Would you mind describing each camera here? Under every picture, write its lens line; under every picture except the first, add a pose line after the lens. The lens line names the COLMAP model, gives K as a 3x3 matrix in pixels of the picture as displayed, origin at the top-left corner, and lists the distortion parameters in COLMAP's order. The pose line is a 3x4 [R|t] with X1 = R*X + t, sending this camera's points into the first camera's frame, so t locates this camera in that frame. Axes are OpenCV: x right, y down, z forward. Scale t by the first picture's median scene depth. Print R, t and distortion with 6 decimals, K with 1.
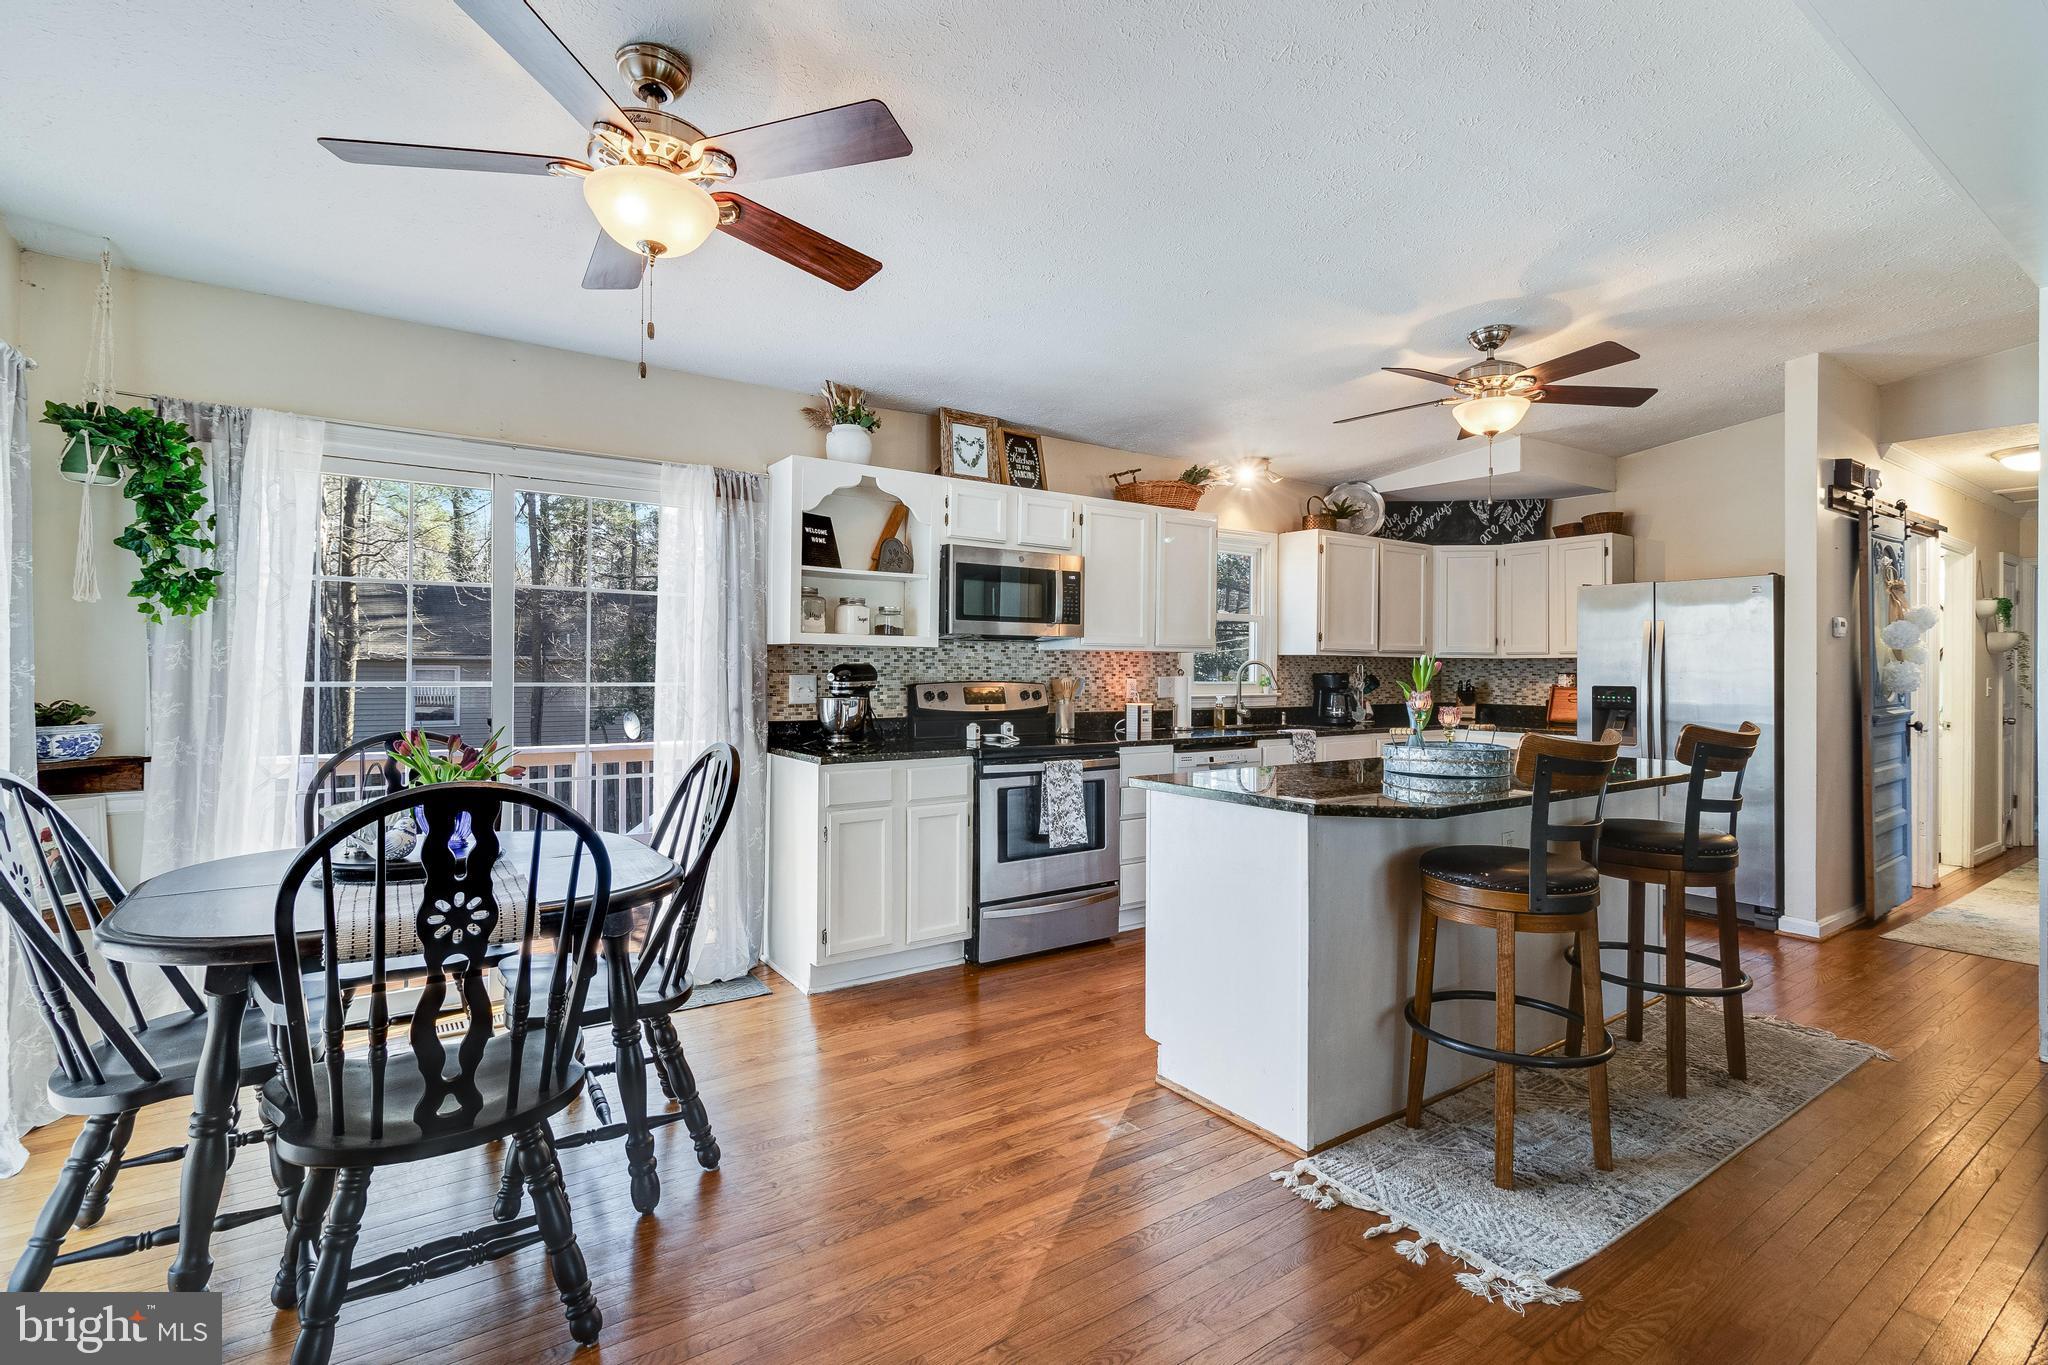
lens RADIAL K [[939.3, 0, 1031.4], [0, 939.3, 664.7], [0, 0, 1]] dist [0.000108, 0.000113]
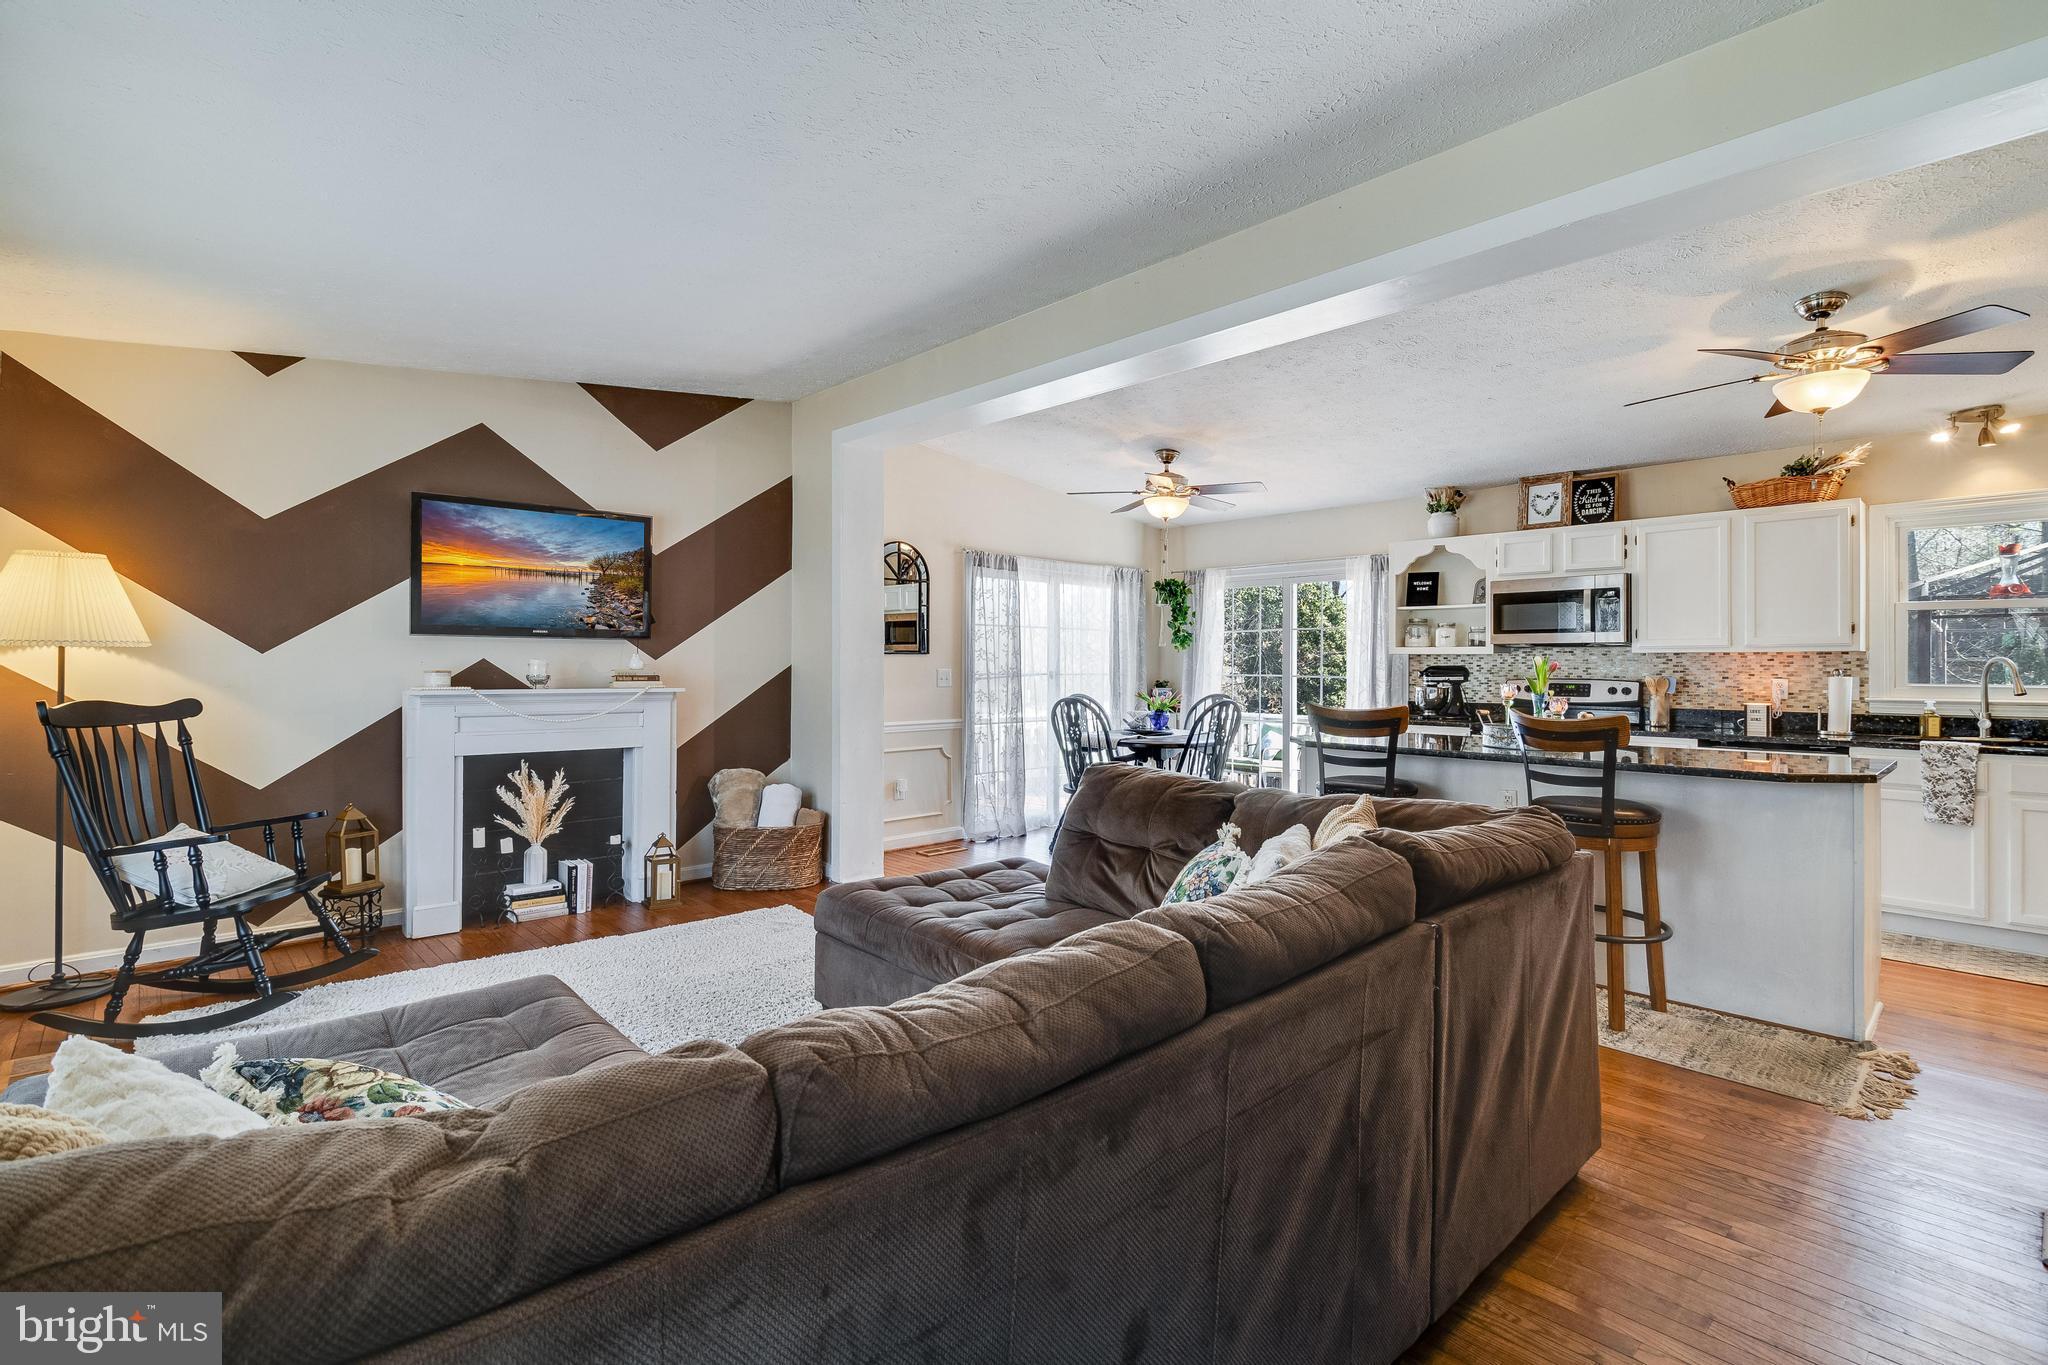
lens RADIAL K [[946.5, 0, 1033.3], [0, 946.5, 663.6], [0, 0, 1]] dist [0.003631, -0.000063]
pose [[0.150575, -0.007642, -0.988569, 1.173074], [0.002285, 0.999970, -0.007382, 0.005264], [0.988596, -0.001147, 0.150588, 0.090800]]
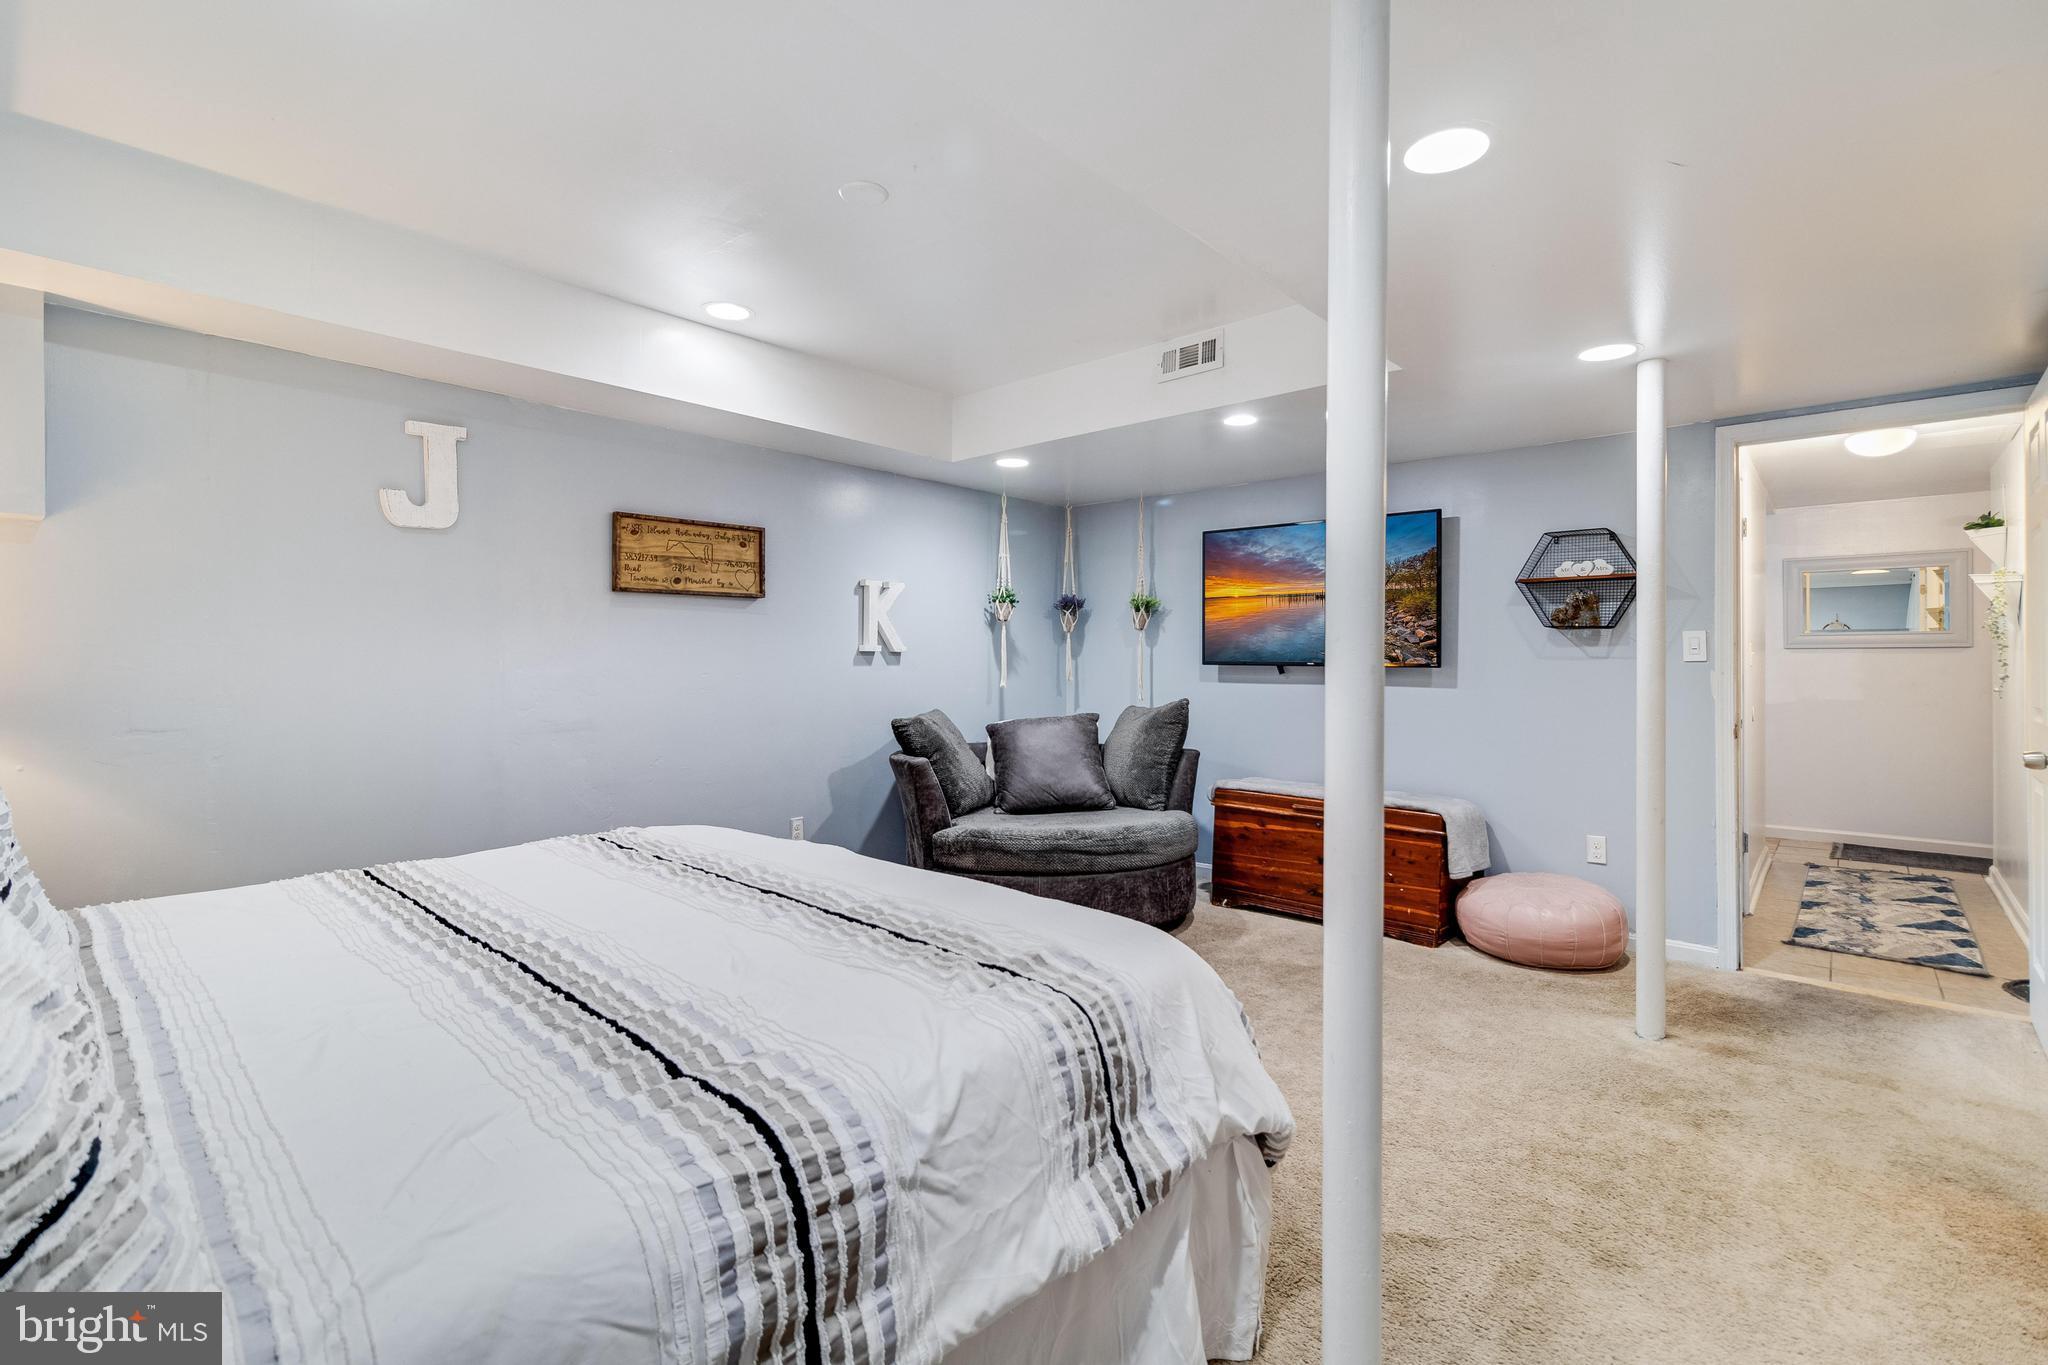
lens RADIAL K [[939.3, 0, 1031.4], [0, 939.3, 664.7], [0, 0, 1]] dist [0.000108, 0.000113]
pose [[-0.973047, -0.009911, -0.230396, 0.476351], [-0.010845, 0.999937, 0.002787, -0.043192], [0.230354, 0.005210, -0.973093, 0.508345]]
